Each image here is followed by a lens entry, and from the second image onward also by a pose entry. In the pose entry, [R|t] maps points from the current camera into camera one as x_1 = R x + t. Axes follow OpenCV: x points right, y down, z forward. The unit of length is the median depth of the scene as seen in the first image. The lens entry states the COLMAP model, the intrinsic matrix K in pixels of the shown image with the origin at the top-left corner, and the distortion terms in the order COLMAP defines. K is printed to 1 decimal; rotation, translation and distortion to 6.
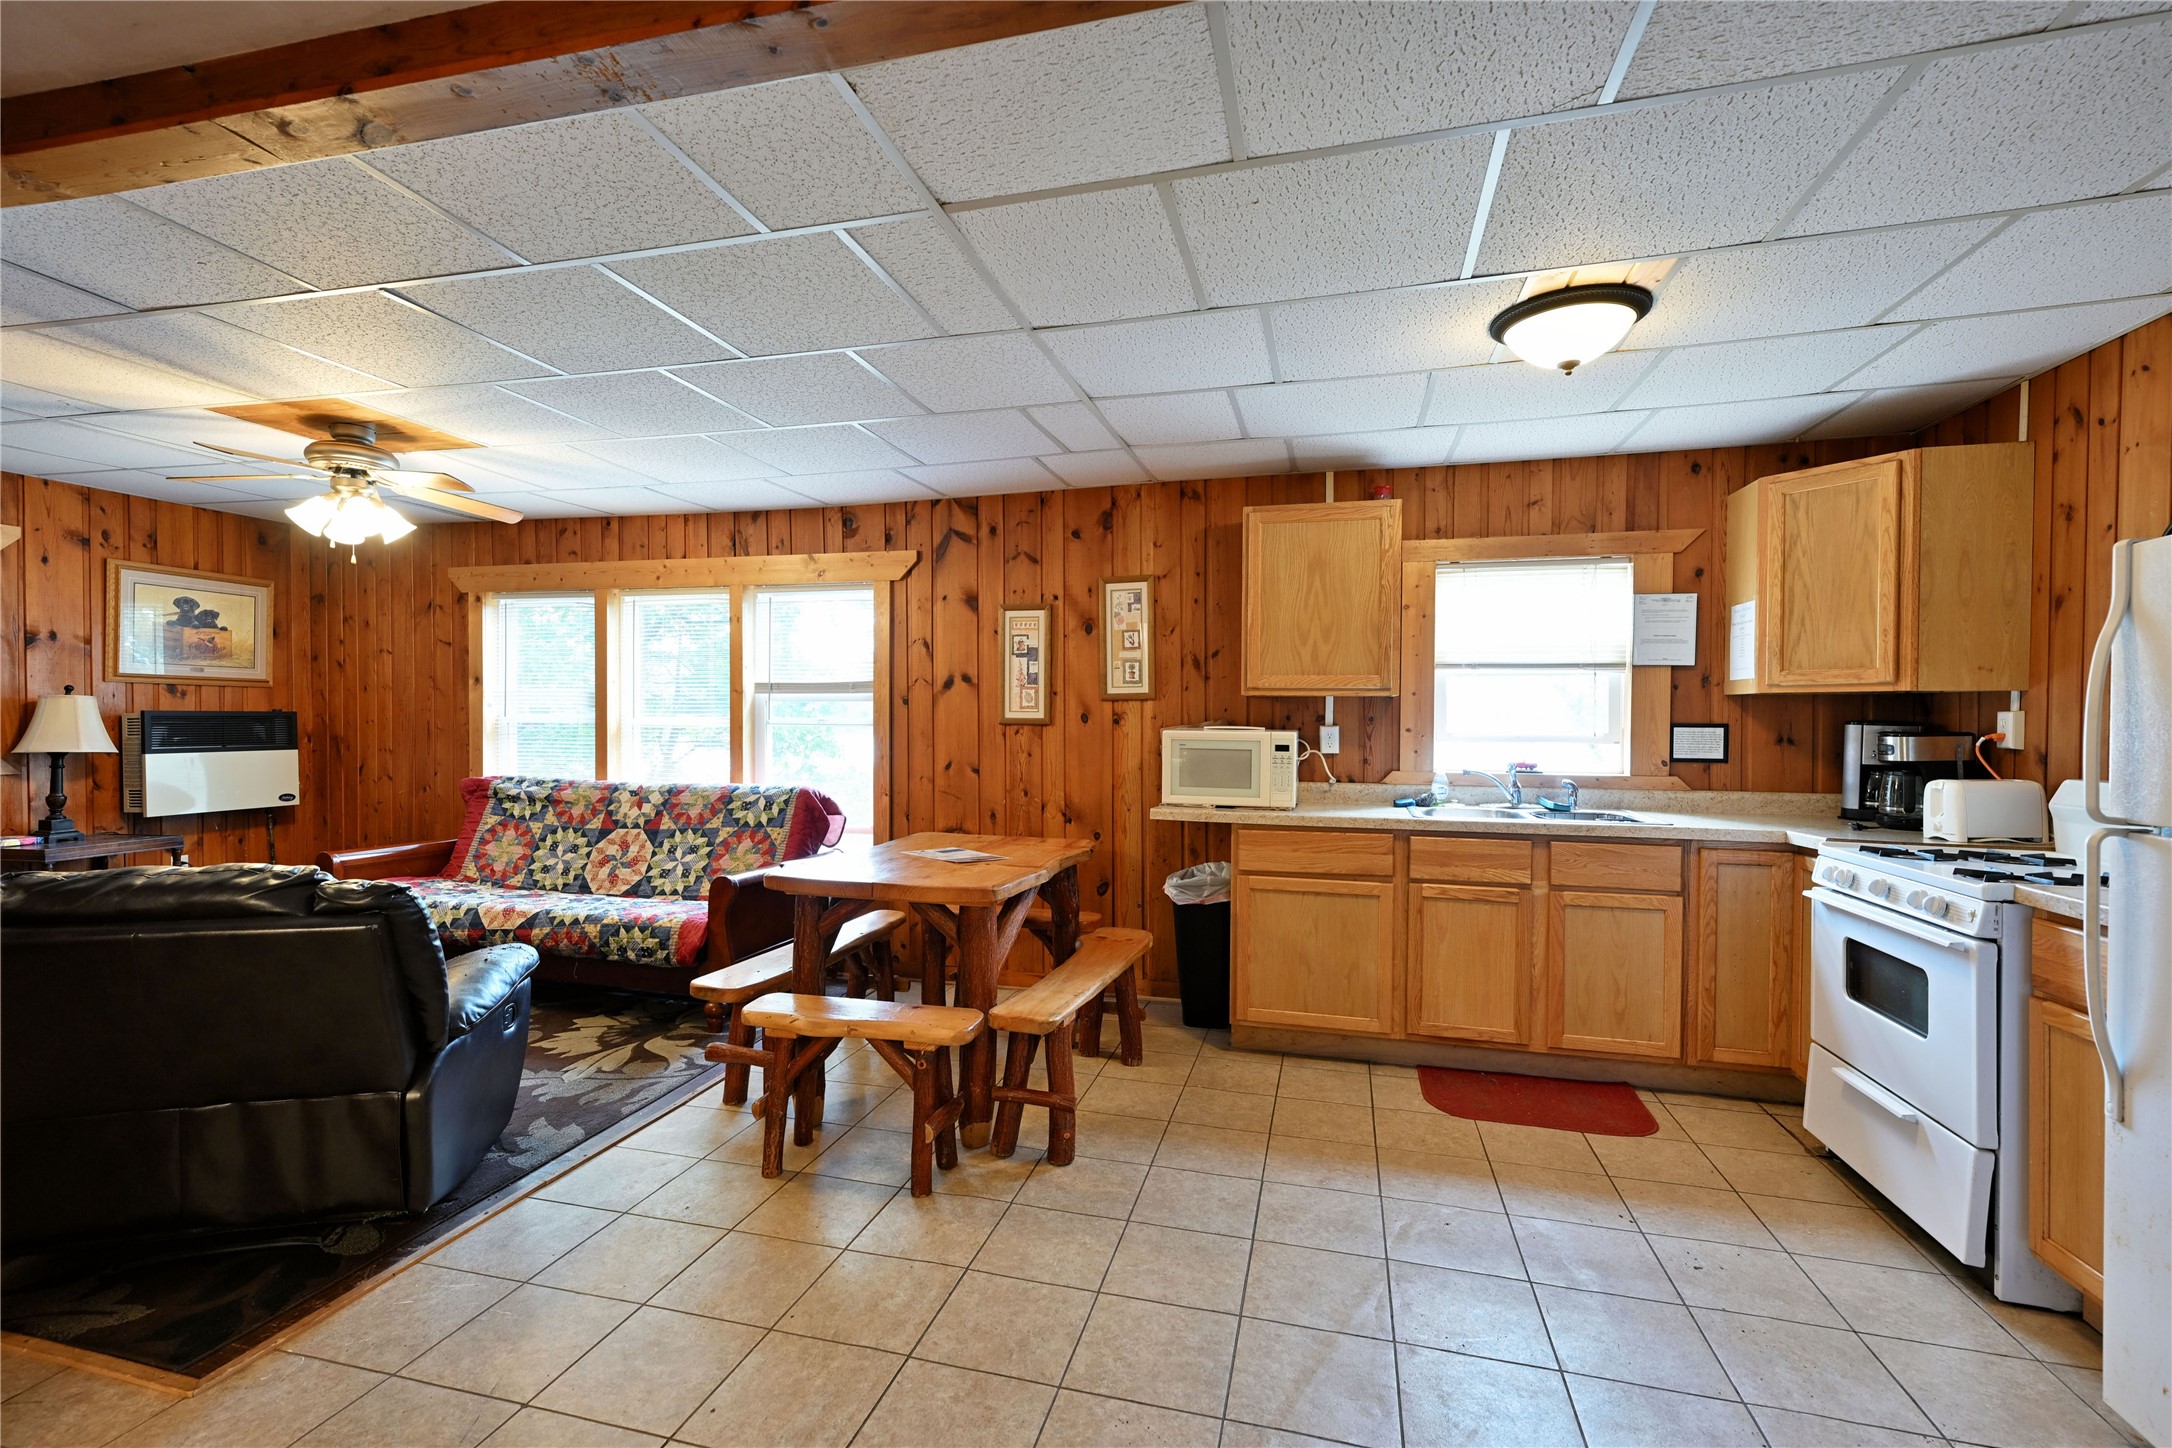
lens RADIAL K [[962.7, 0, 1079.7], [0, 962.7, 726.5], [0, 0, 1]] dist [0.008981, 0.000253]
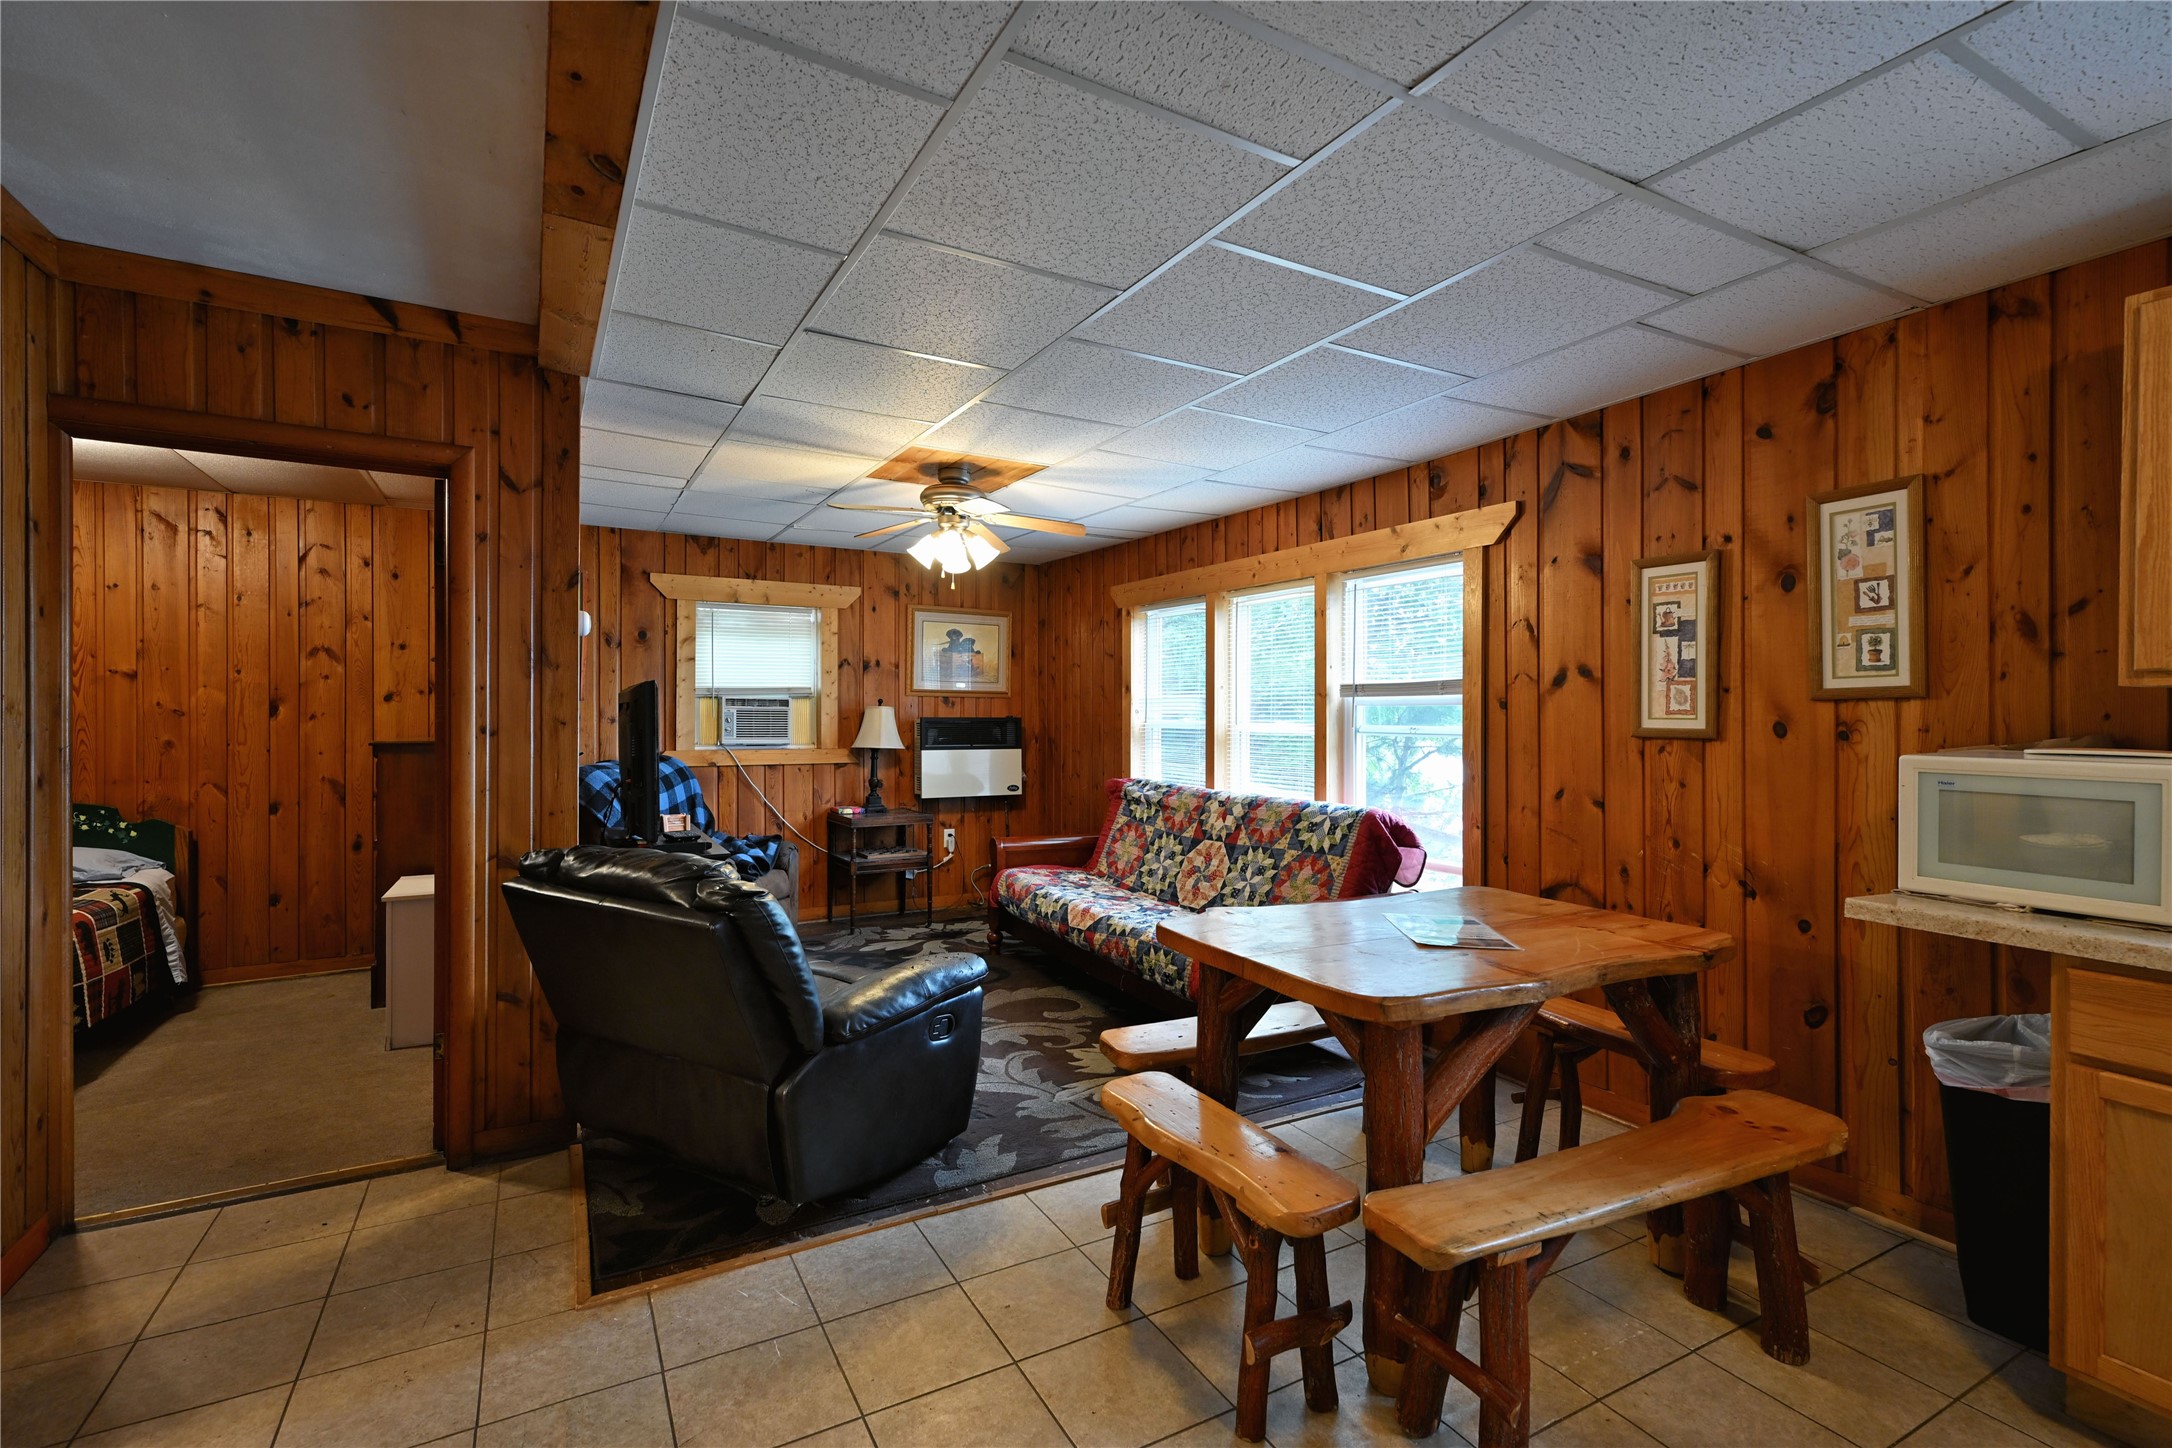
lens RADIAL K [[972.8, 0, 1079.0], [0, 972.8, 718.1], [0, 0, 1]] dist [0.009296, 0.000102]
pose [[0.693034, 0.000464, -0.720905, 0.148959], [-0.008225, 0.999940, -0.007264, -0.008152], [0.720858, 0.010964, 0.692996, 0.258107]]
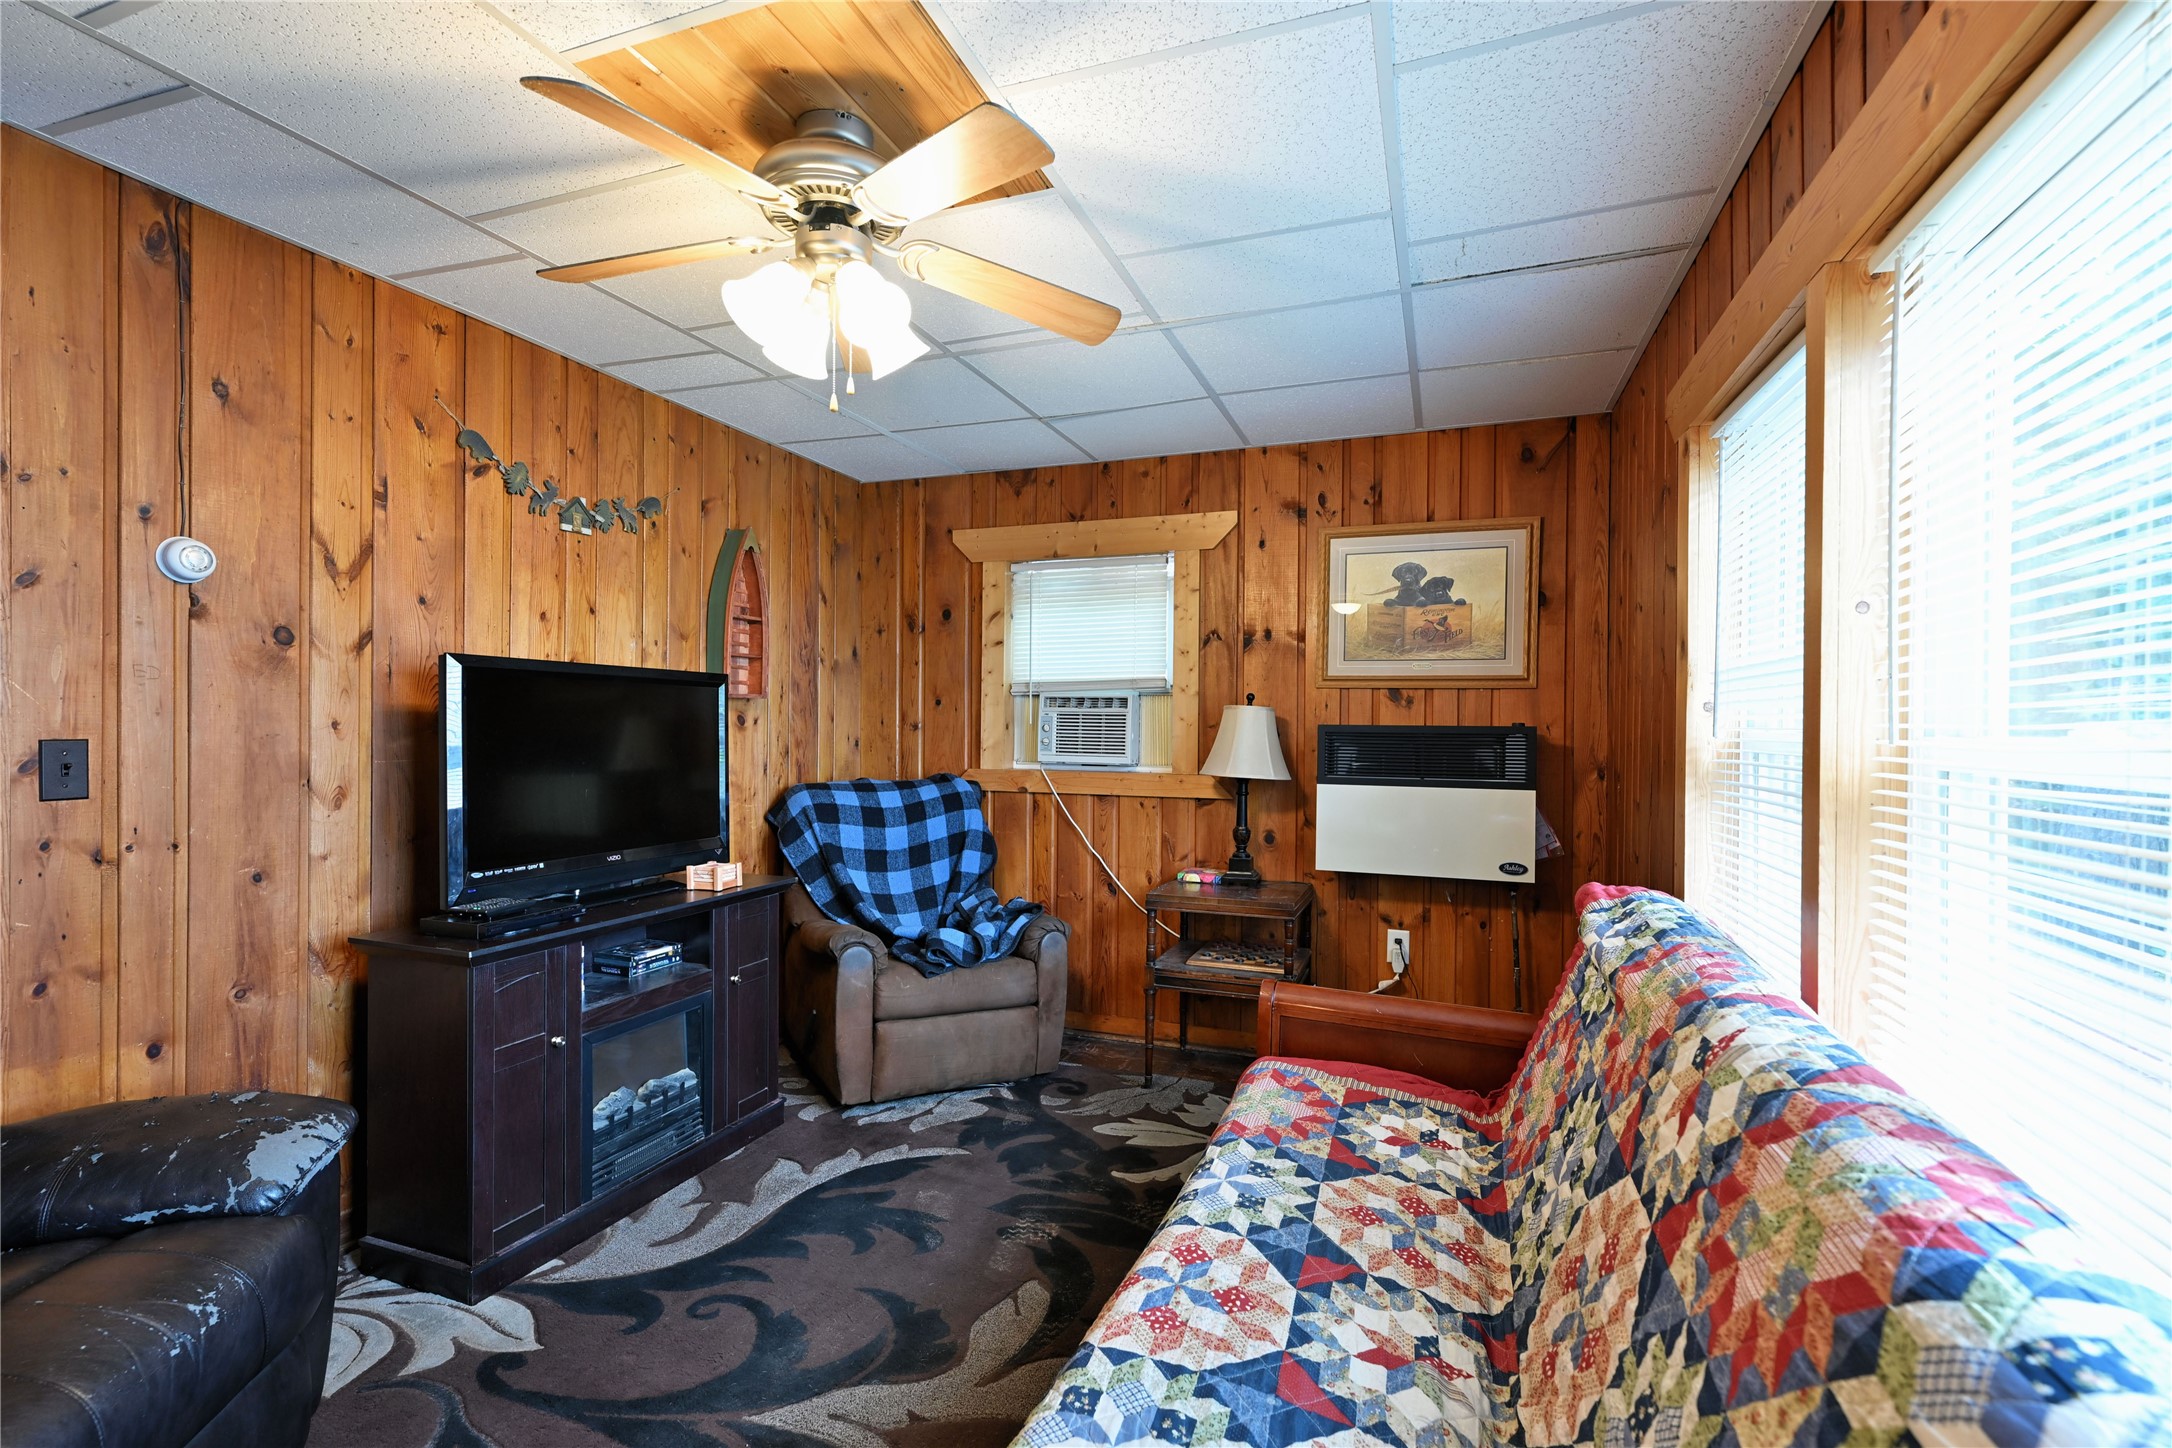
lens RADIAL K [[969.3, 0, 1079.5], [0, 969.3, 733.5], [0, 0, 1]] dist [0.003002, -0.000158]
pose [[-0.105457, 0.001031, -0.994423, -0.230860], [-0.020000, 0.999795, 0.003158, -0.009183], [0.994223, 0.020221, -0.105415, 0.972410]]
